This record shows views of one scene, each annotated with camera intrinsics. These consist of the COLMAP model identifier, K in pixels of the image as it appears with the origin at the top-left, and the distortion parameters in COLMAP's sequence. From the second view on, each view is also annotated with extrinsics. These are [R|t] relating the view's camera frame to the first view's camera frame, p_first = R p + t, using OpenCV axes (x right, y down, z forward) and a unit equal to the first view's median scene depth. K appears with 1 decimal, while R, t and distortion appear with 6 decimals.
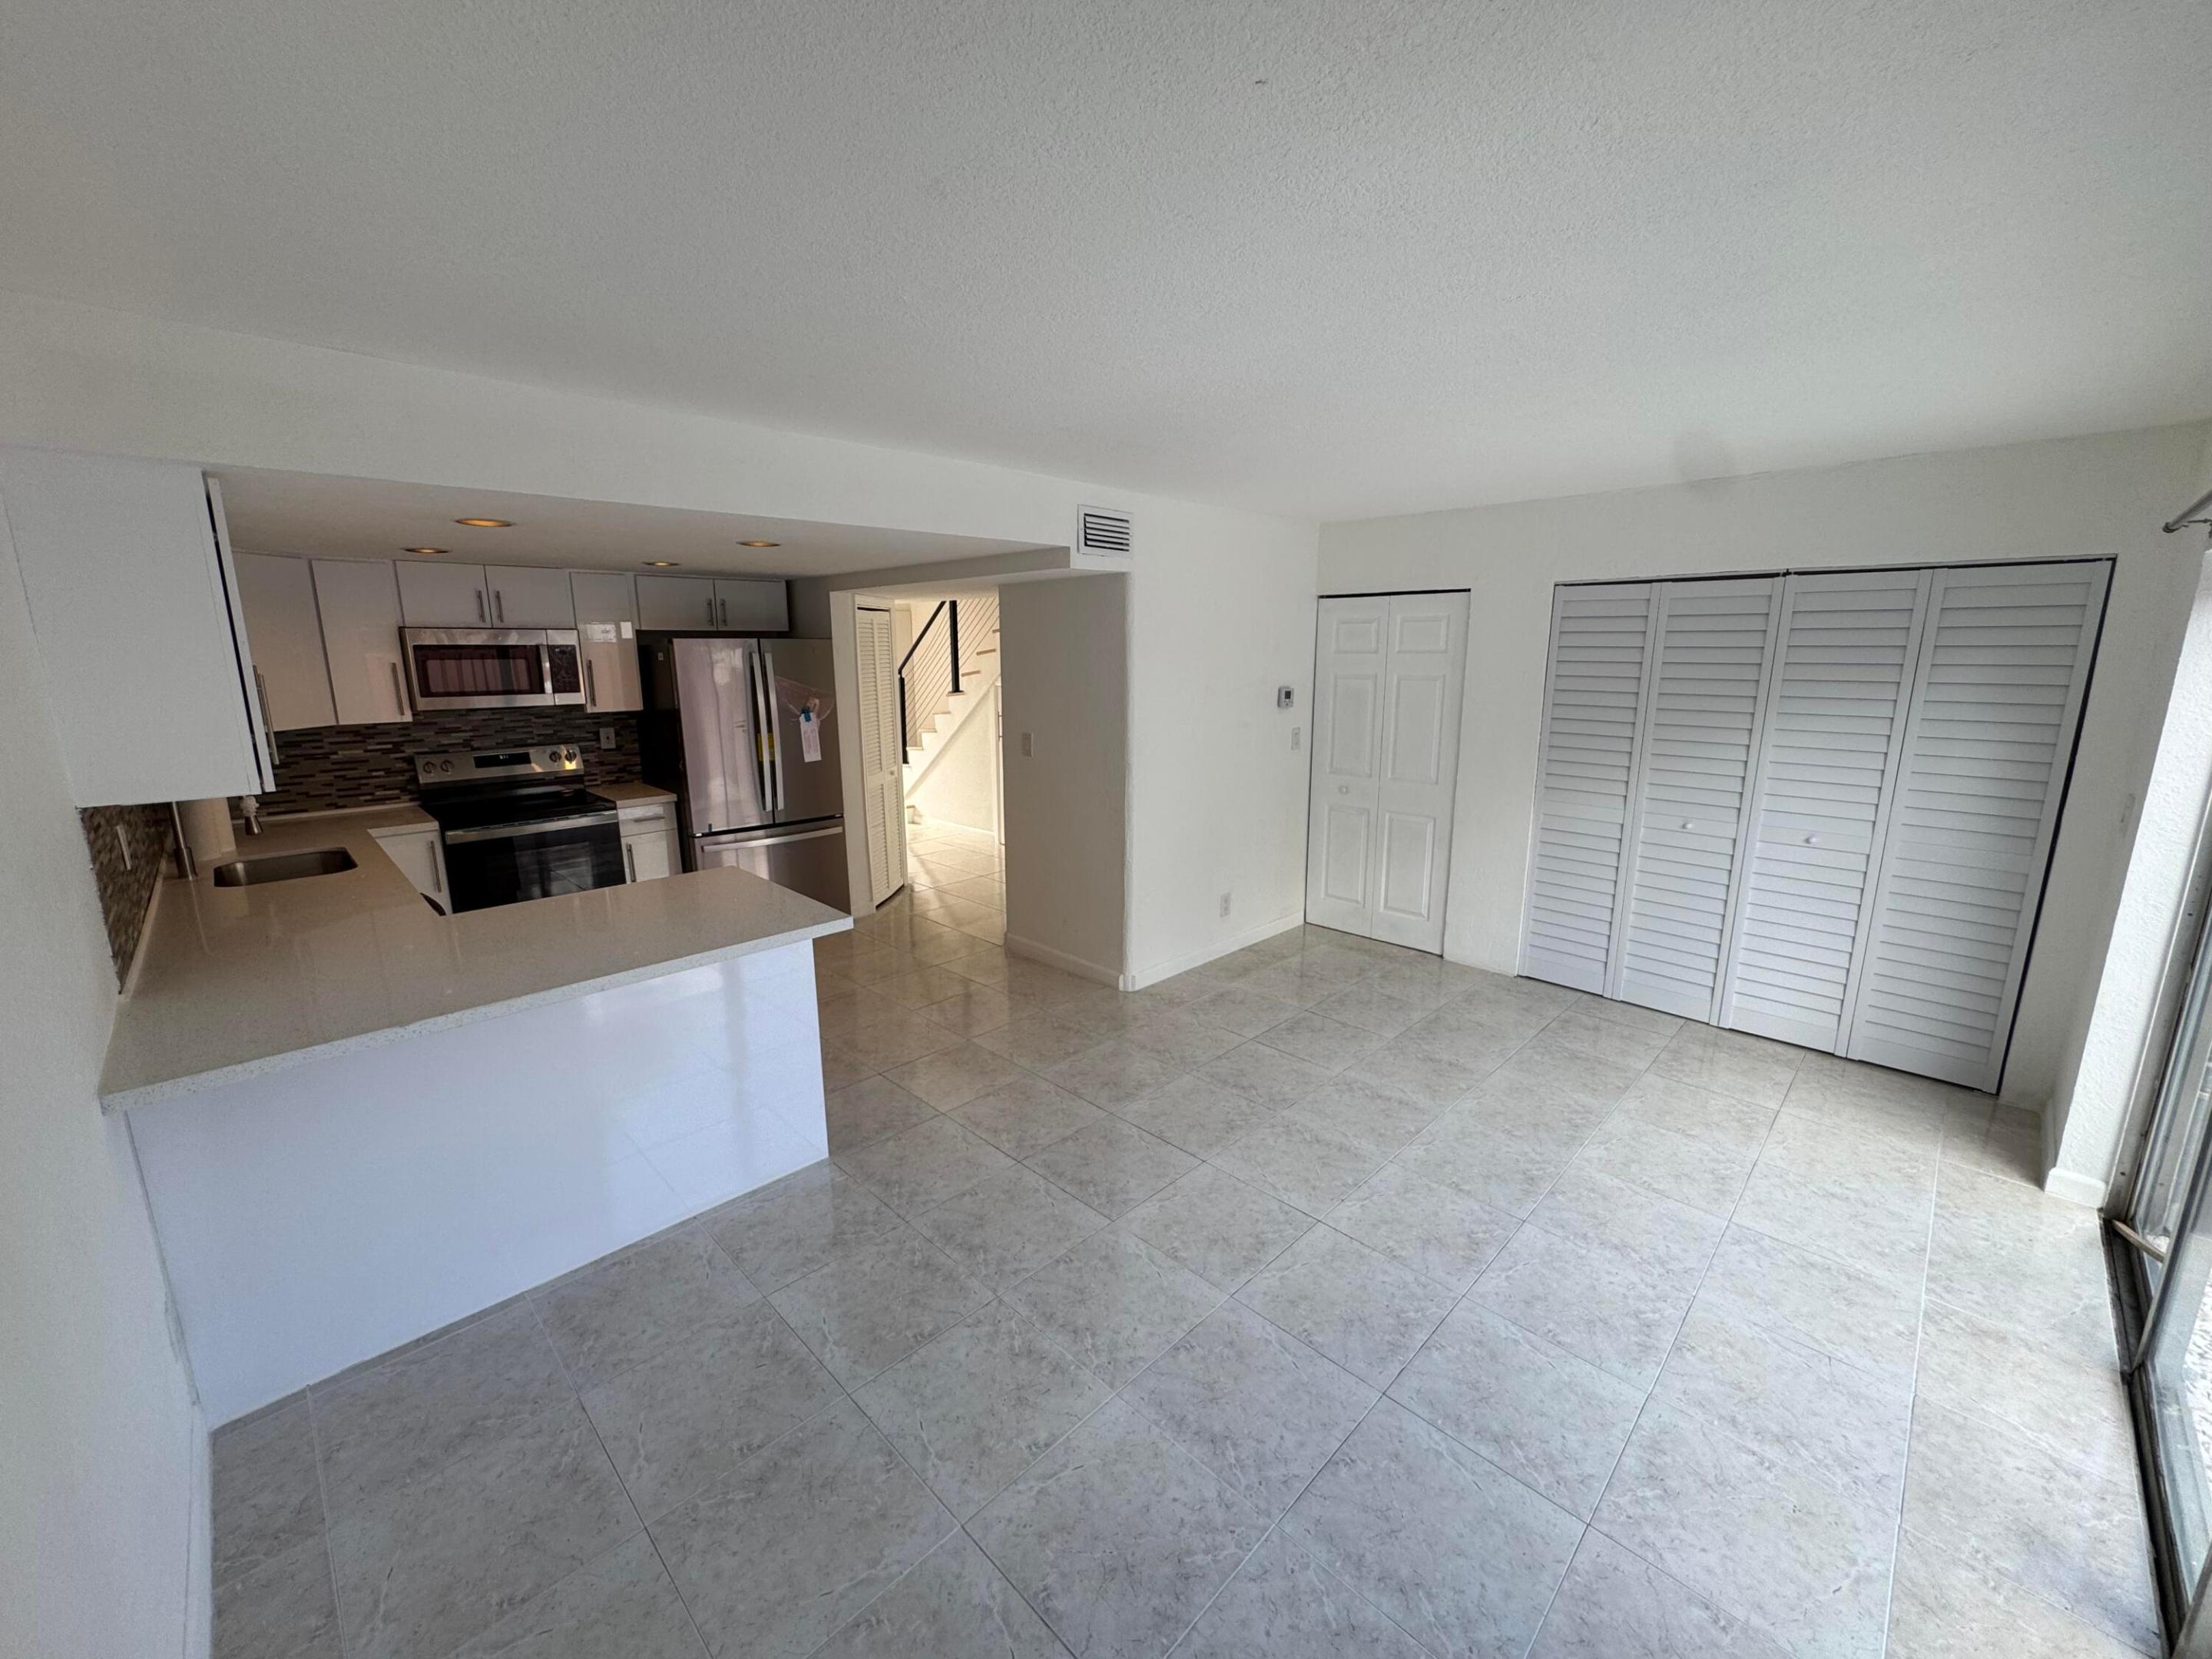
lens RADIAL K [[871.4, 0, 1112.8], [0, 871.4, 822.9], [0, 0, 1]] dist [-0.009664, 0.000390]
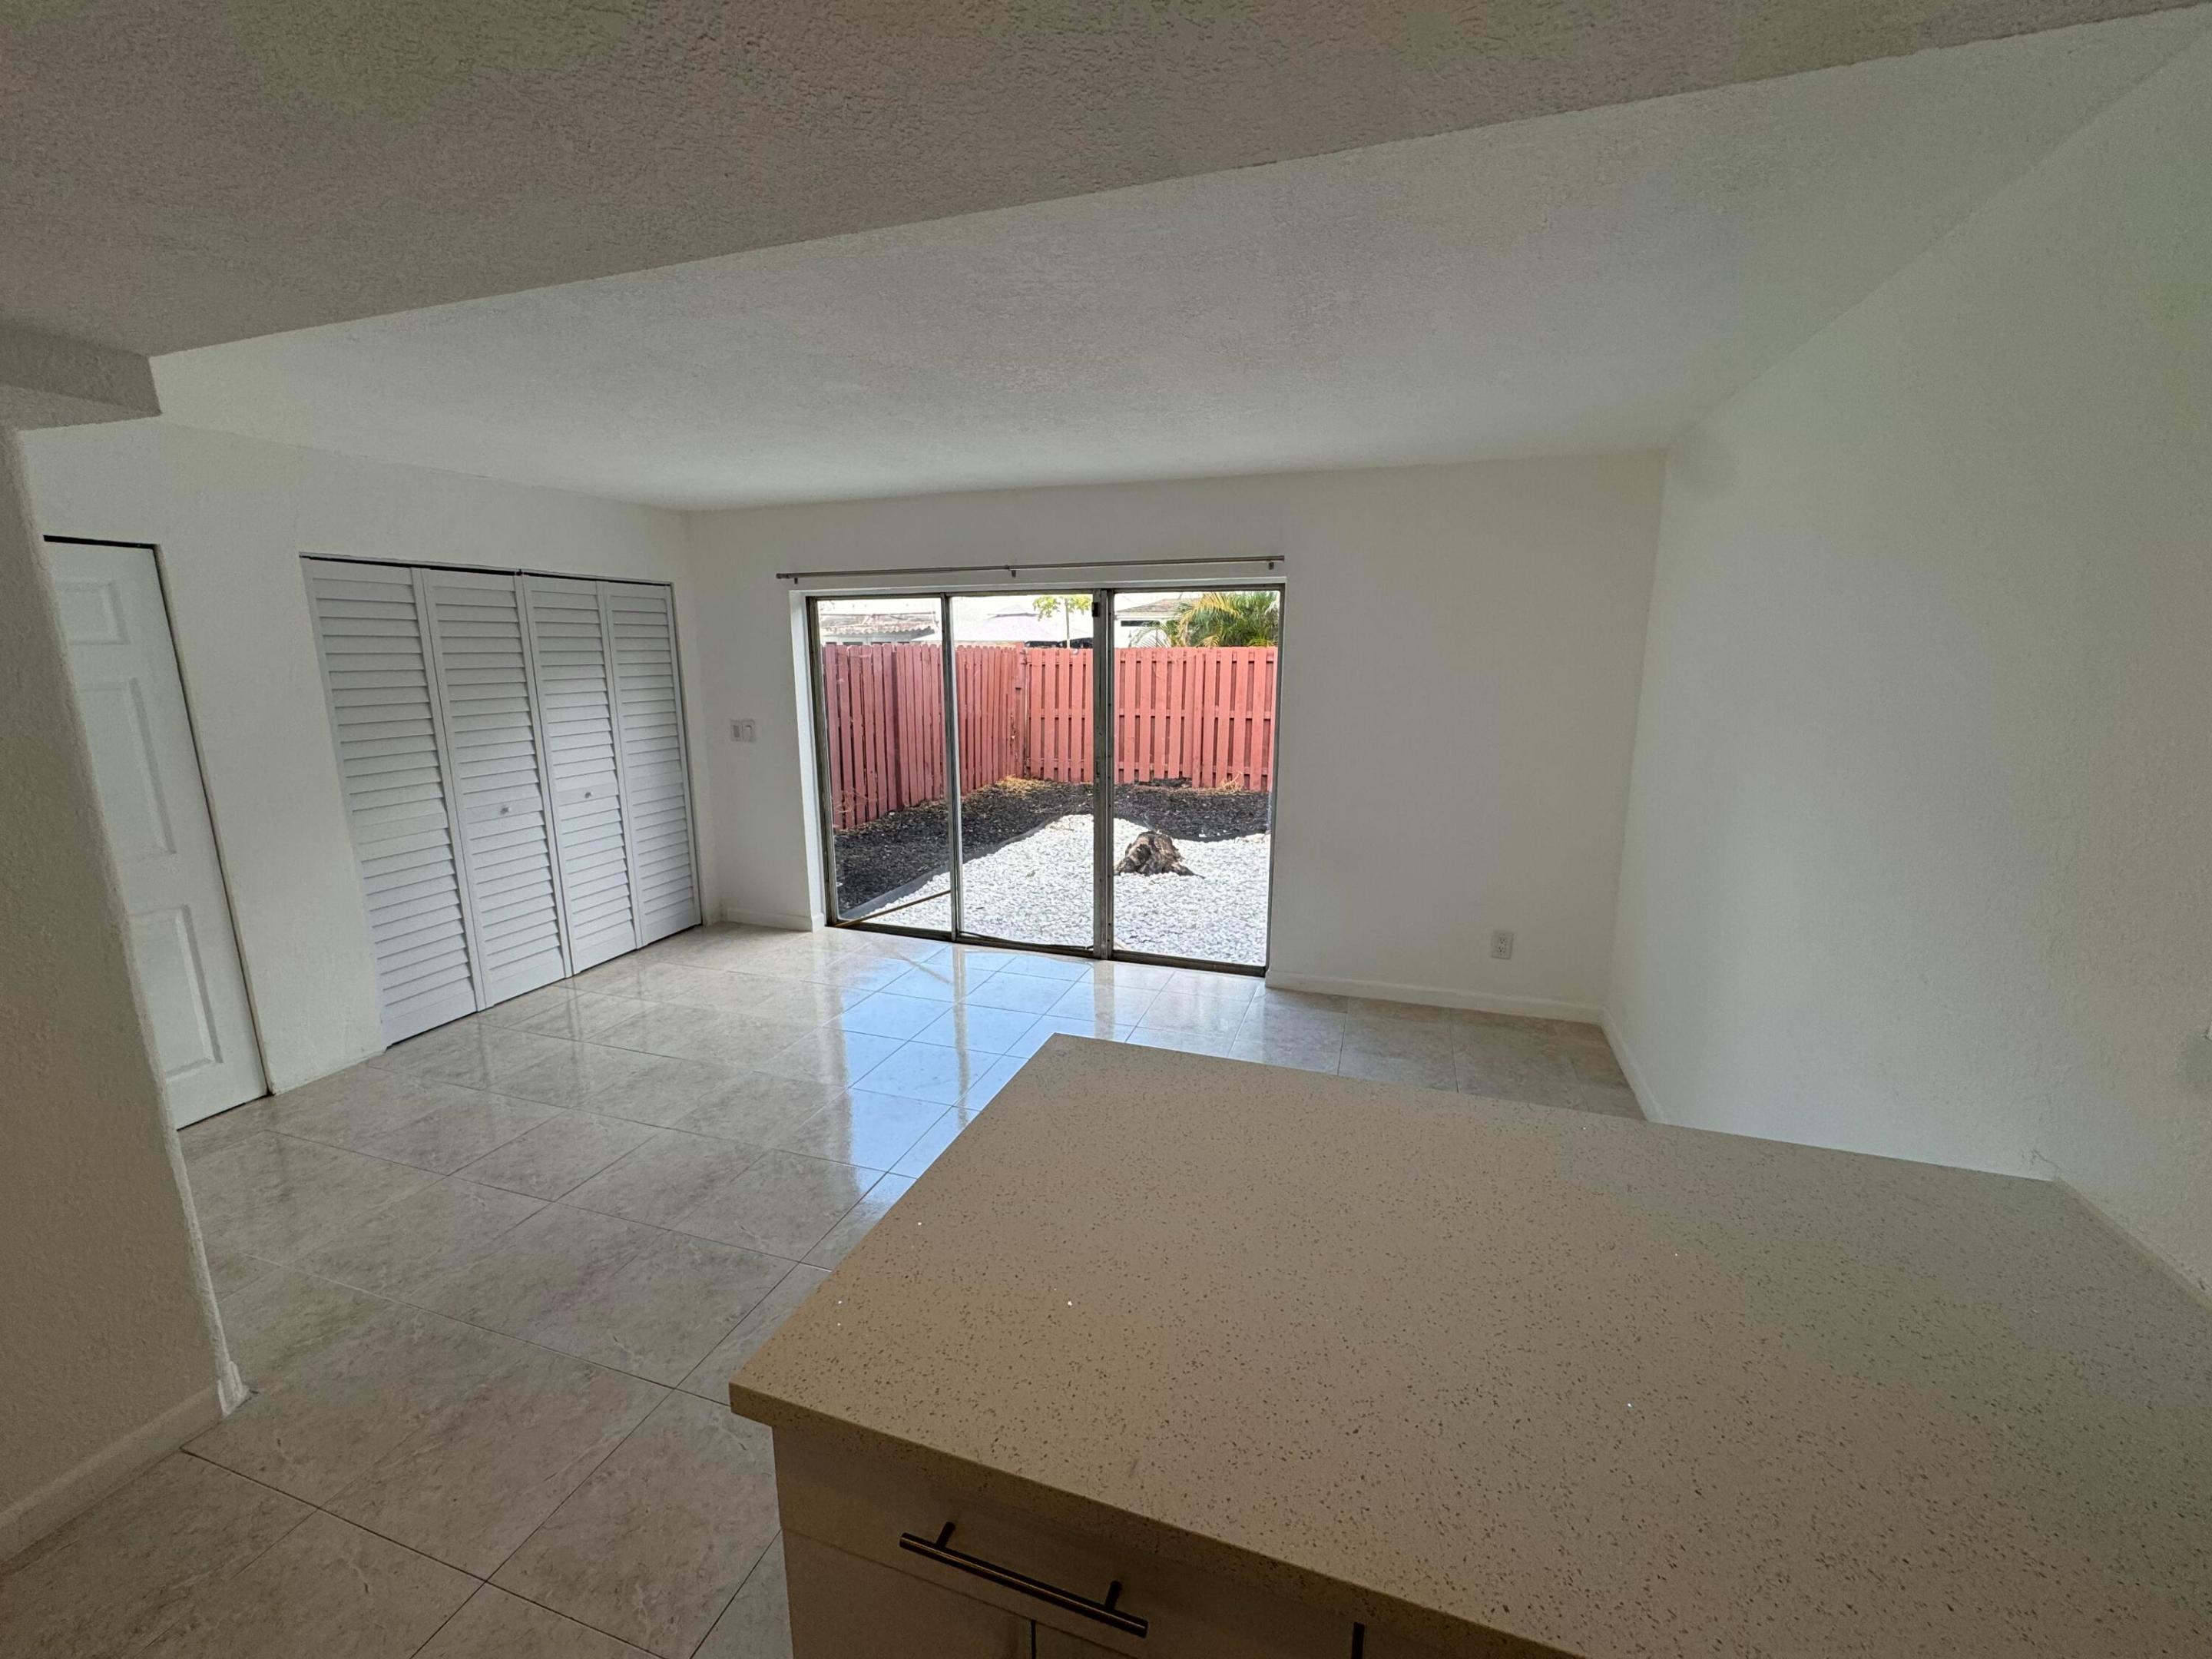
lens RADIAL K [[903.2, 0, 1068.7], [0, 903.2, 827.2], [0, 0, 1]] dist [0.000310, 0.000104]
pose [[-0.422144, -0.168920, 0.890651, -0.591881], [0.190631, 0.943976, 0.269387, -0.141443], [-0.886258, 0.283506, -0.366293, 0.815258]]
